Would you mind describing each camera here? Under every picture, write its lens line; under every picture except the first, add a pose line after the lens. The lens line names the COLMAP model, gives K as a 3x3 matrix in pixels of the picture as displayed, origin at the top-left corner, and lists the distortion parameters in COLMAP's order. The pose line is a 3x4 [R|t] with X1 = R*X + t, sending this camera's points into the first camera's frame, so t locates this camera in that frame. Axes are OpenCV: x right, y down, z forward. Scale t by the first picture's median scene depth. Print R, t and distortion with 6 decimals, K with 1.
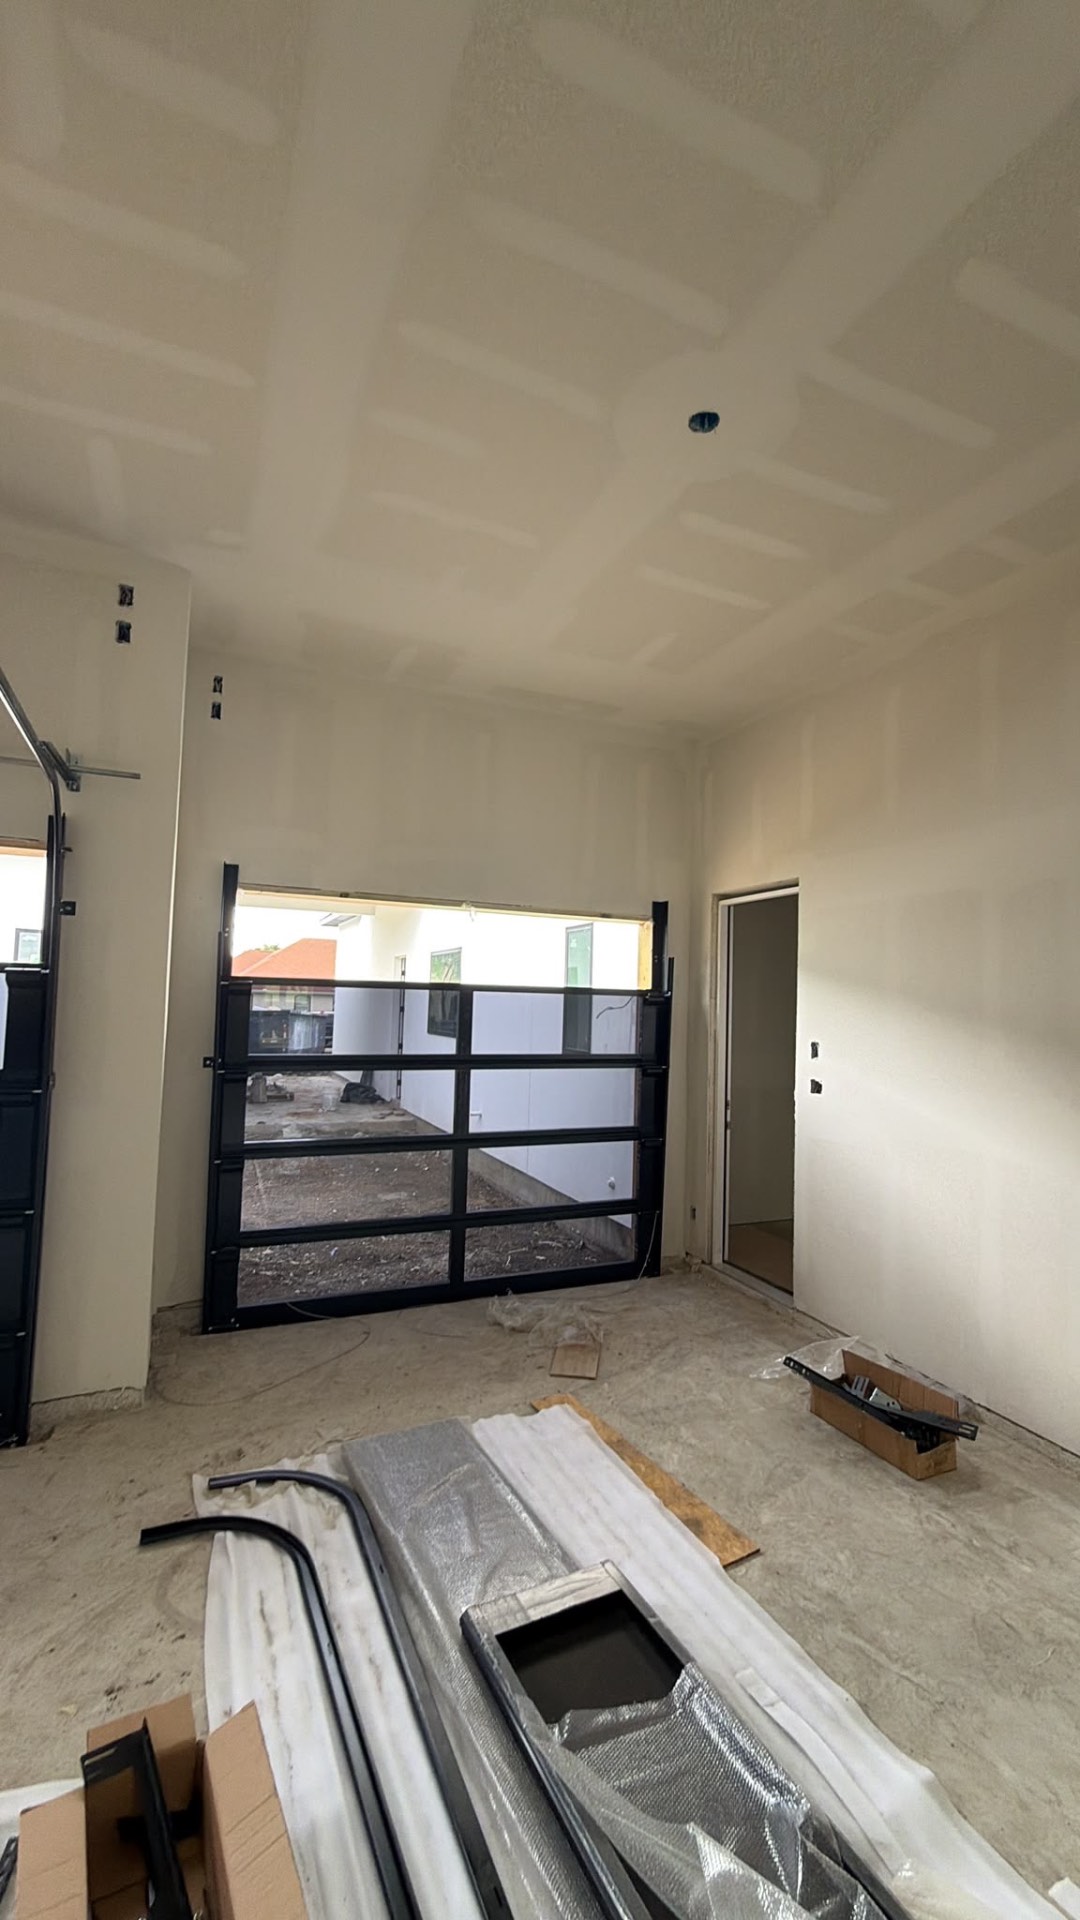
lens RADIAL K [[806.2, 0, 533.3], [0, 806.2, 956.4], [0, 0, 1]] dist [0.000920, -0.000287]
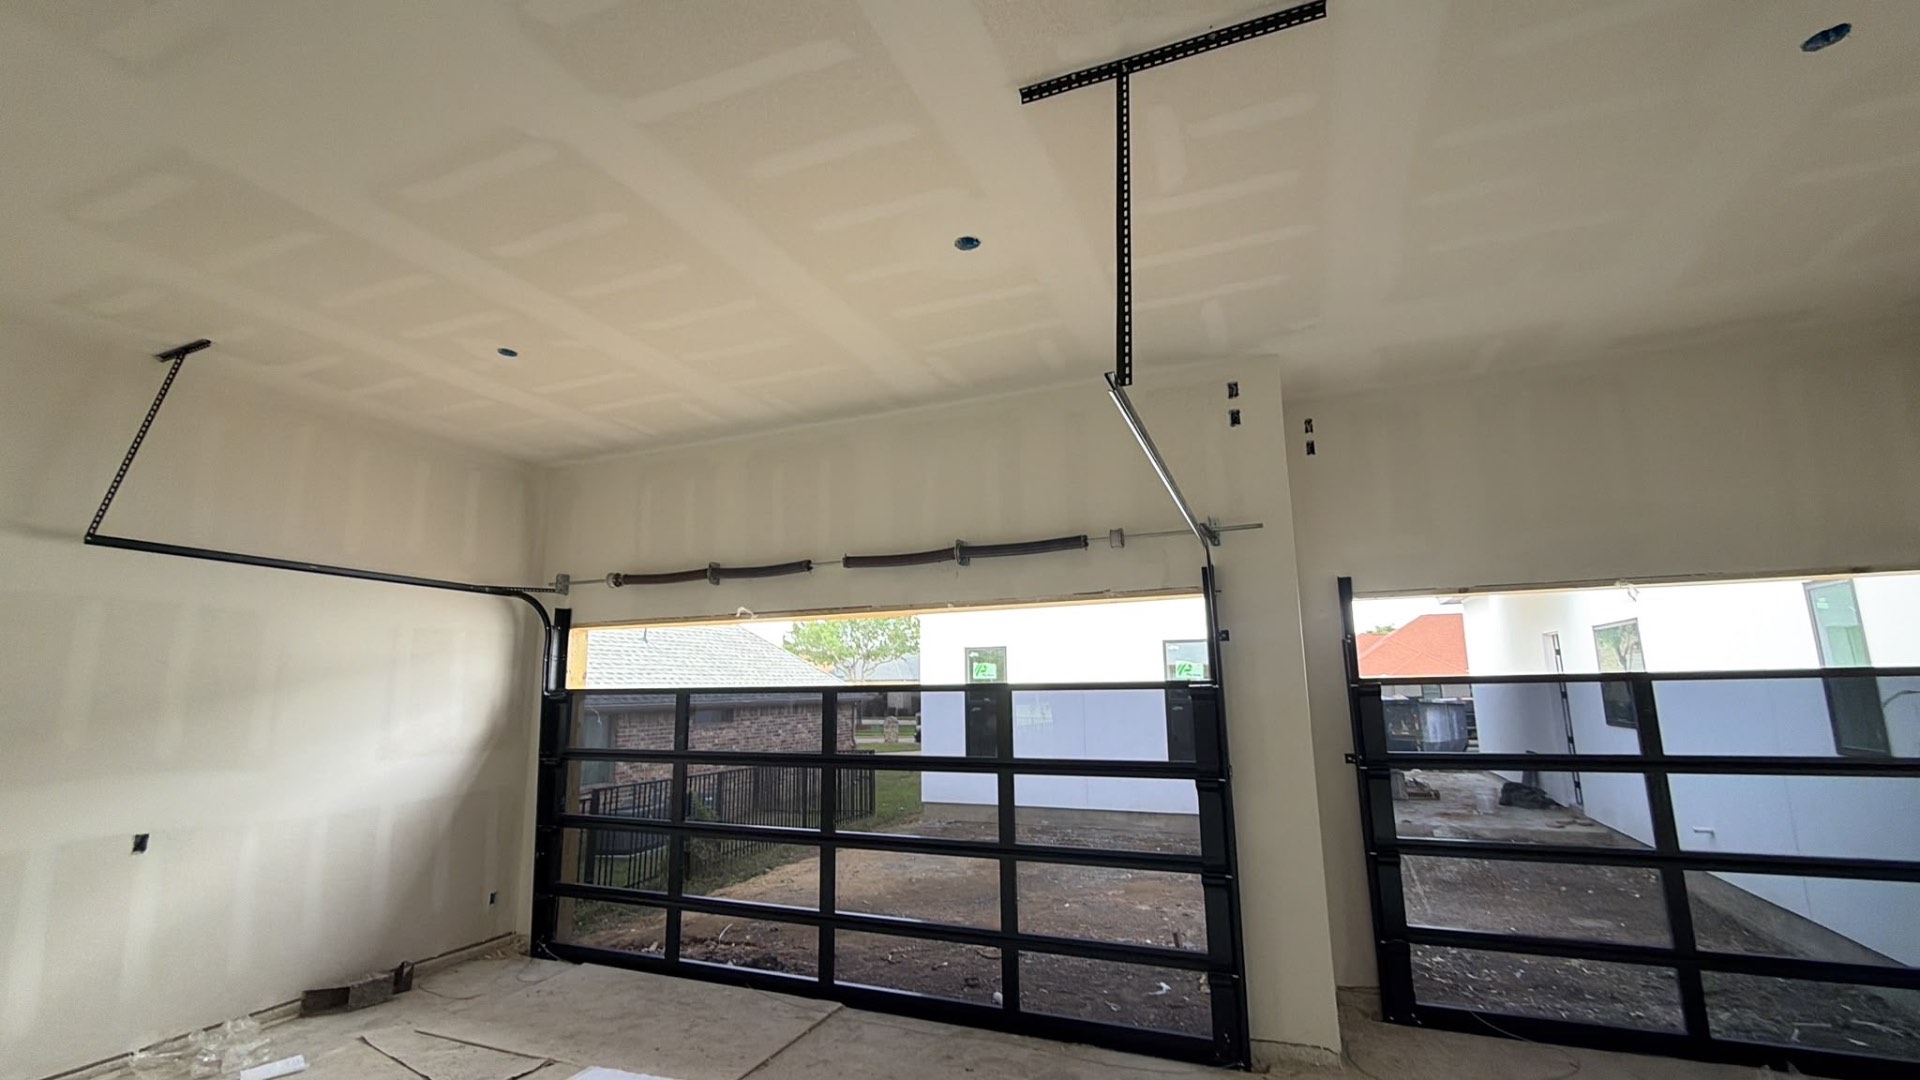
lens RADIAL K [[806.2, 0, 956.4], [0, 806.2, 543.6], [0, 0, 1]] dist [0.000920, -0.000287]
pose [[0.693256, -0.165596, -0.701409, 0.039881], [0.077626, 0.984740, -0.155763, -0.024635], [0.716499, 0.053536, 0.695531, -0.147730]]
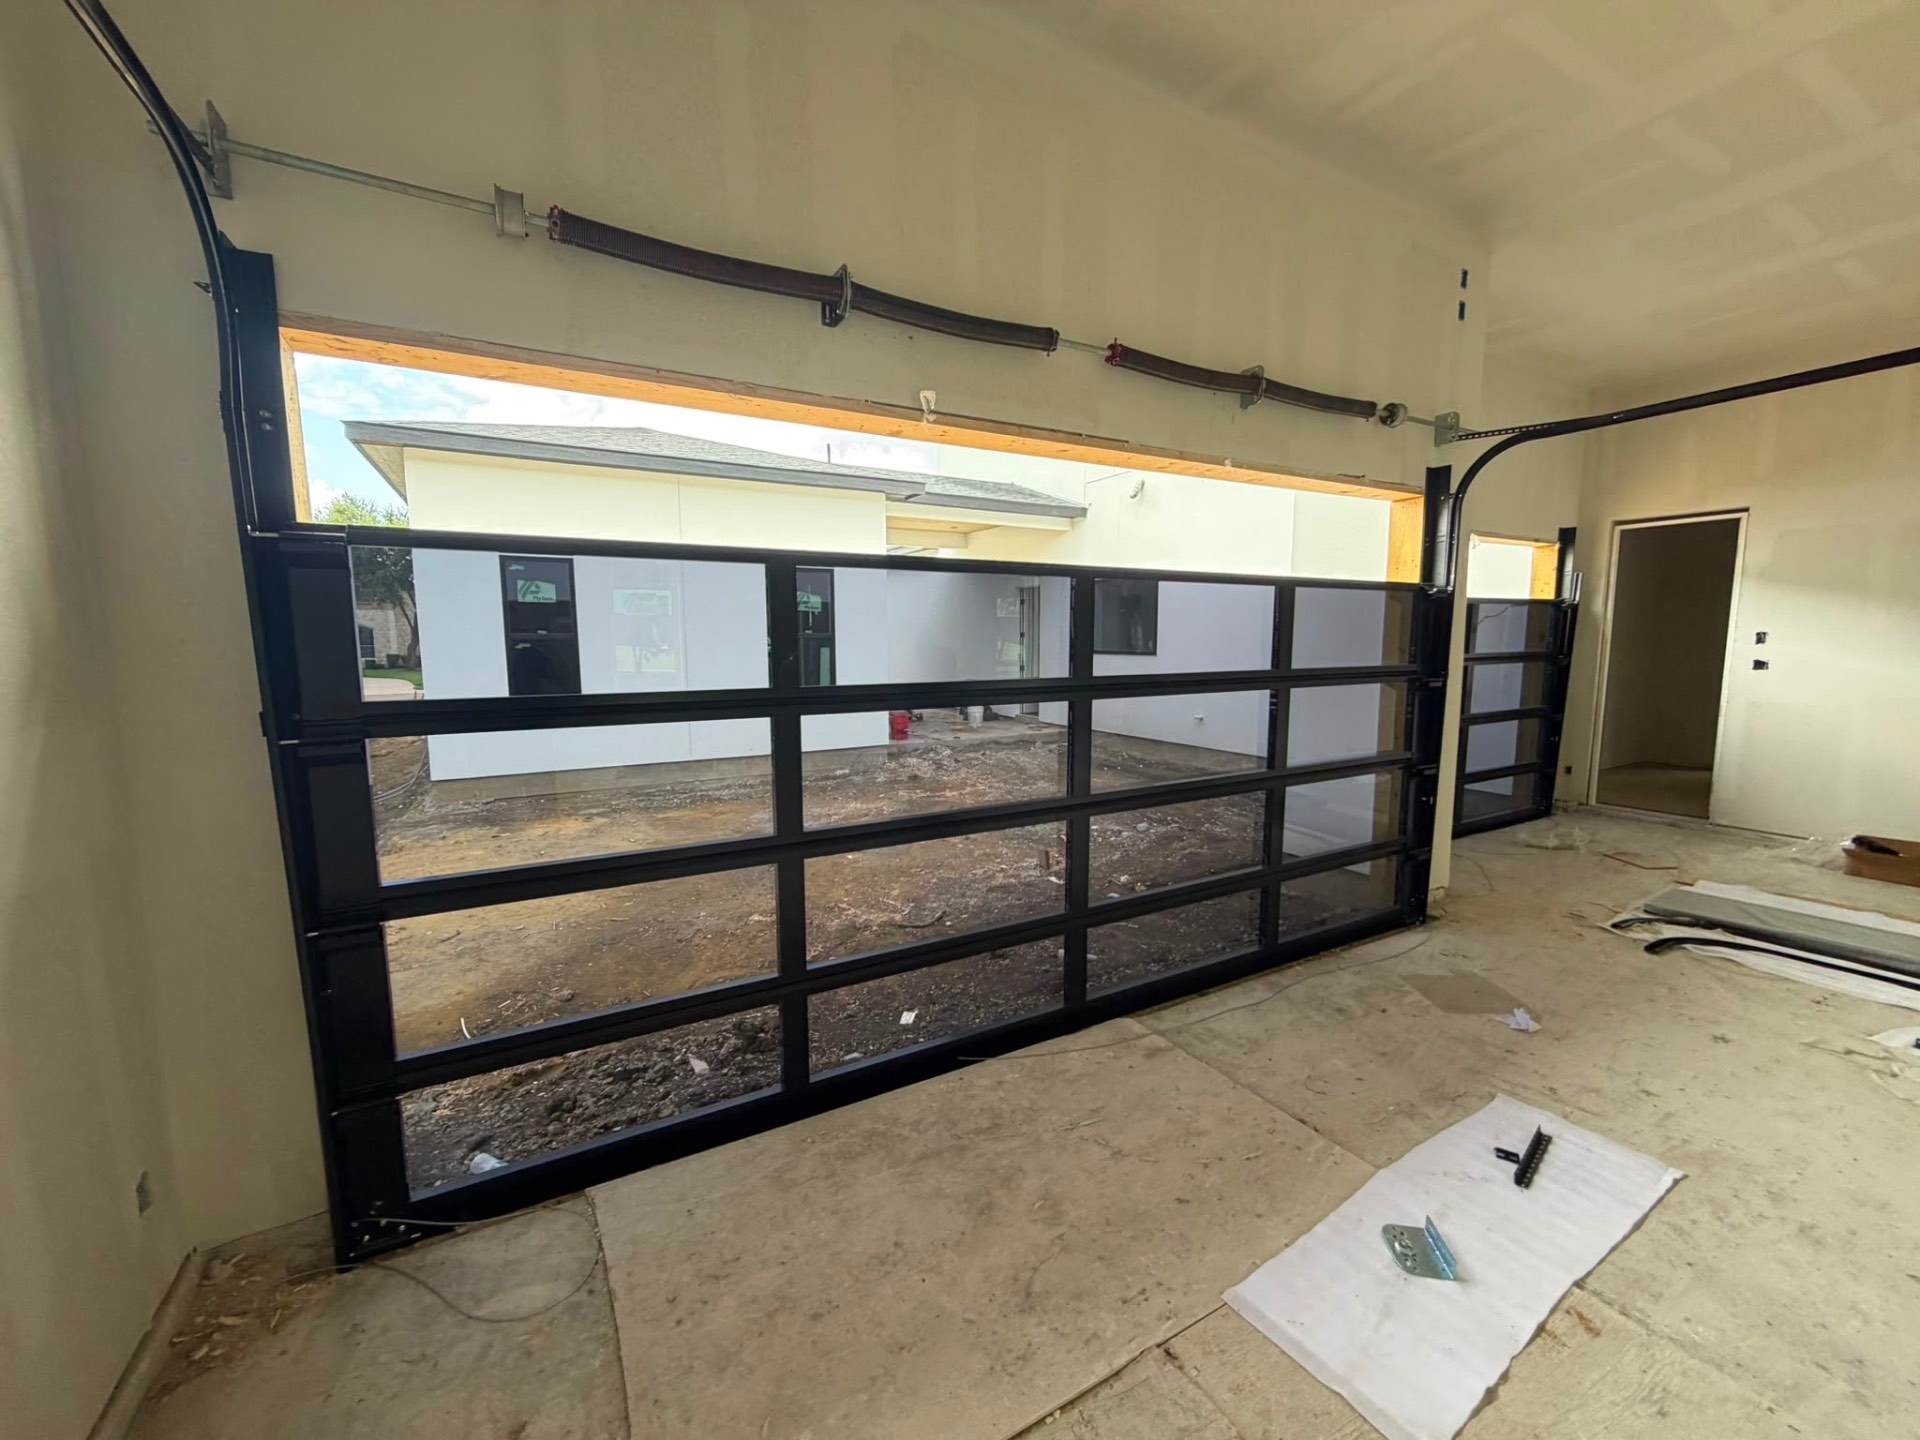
lens RADIAL K [[770.4, 0, 962.4], [0, 770.4, 720.9], [0, 0, 1]] dist [0.000096, 0.000366]
pose [[0.993712, -0.045995, 0.102085, -0.991261], [0.027831, 0.984582, 0.172694, -0.005833], [-0.108454, -0.168767, 0.979671, -0.124174]]
